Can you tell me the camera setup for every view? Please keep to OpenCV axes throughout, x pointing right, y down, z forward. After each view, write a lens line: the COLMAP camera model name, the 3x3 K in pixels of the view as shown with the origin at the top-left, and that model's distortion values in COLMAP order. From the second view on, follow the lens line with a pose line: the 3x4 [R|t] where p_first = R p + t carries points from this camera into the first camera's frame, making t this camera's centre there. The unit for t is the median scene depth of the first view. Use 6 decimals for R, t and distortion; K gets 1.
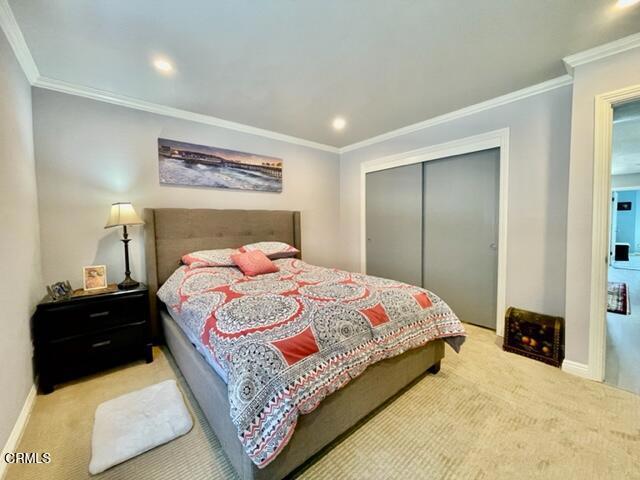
lens RADIAL K [[259.6, 0, 320.4], [0, 259.6, 236.9], [0, 0, 1]] dist [-0.001514, 0.000359]
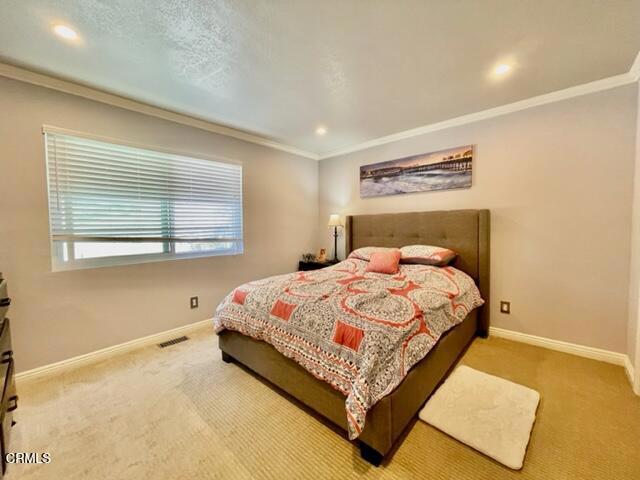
lens RADIAL K [[259.6, 0, 320.4], [0, 259.6, 236.9], [0, 0, 1]] dist [-0.001514, 0.000359]
pose [[0.129091, 0.058957, -0.989879, 0.705525], [-0.036960, 0.997823, 0.054610, -0.052158], [0.990944, 0.029536, 0.130989, 0.522739]]
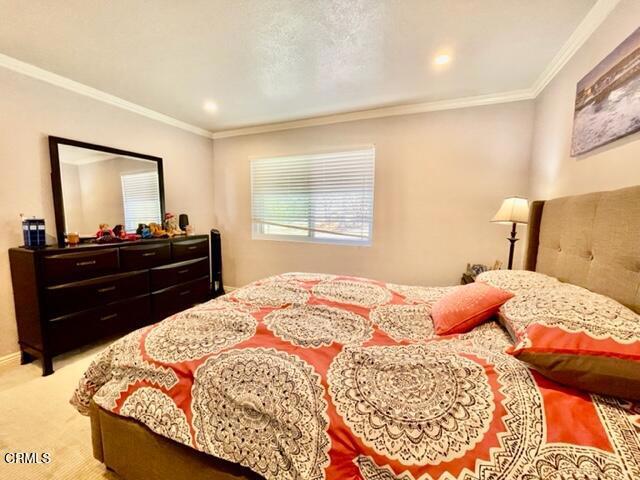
lens RADIAL K [[259.6, 0, 320.4], [0, 259.6, 236.9], [0, 0, 1]] dist [-0.001514, 0.000359]
pose [[-0.893192, 0.046420, -0.447272, 0.183762], [-0.018134, 0.990130, 0.138975, -0.082874], [0.449309, 0.132242, -0.883535, 1.147403]]
